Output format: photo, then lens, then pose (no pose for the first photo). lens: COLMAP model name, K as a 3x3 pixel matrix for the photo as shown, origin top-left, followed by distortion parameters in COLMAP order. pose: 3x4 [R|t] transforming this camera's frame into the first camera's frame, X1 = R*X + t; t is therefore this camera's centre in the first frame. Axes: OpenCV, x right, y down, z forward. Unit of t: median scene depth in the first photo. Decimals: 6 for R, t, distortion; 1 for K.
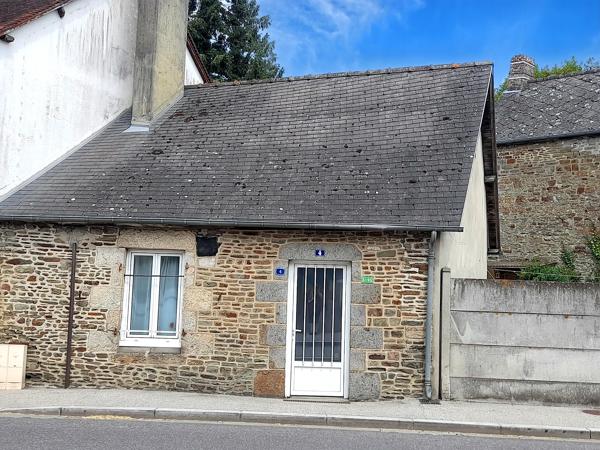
lens RADIAL K [[674.8, 0, 300.0], [0, 674.8, 225.0], [0, 0, 1]] dist [0.074137, -0.055653]
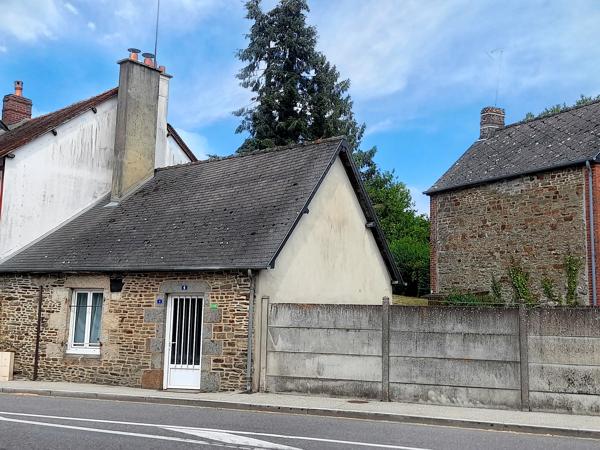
lens RADIAL K [[674.8, 0, 300.0], [0, 674.8, 225.0], [0, 0, 1]] dist [0.074137, -0.055653]
pose [[0.951537, -0.053904, -0.302772, 0.703555], [0.036072, 0.997286, -0.064188, 0.010128], [0.305410, 0.050155, 0.950899, -0.292593]]
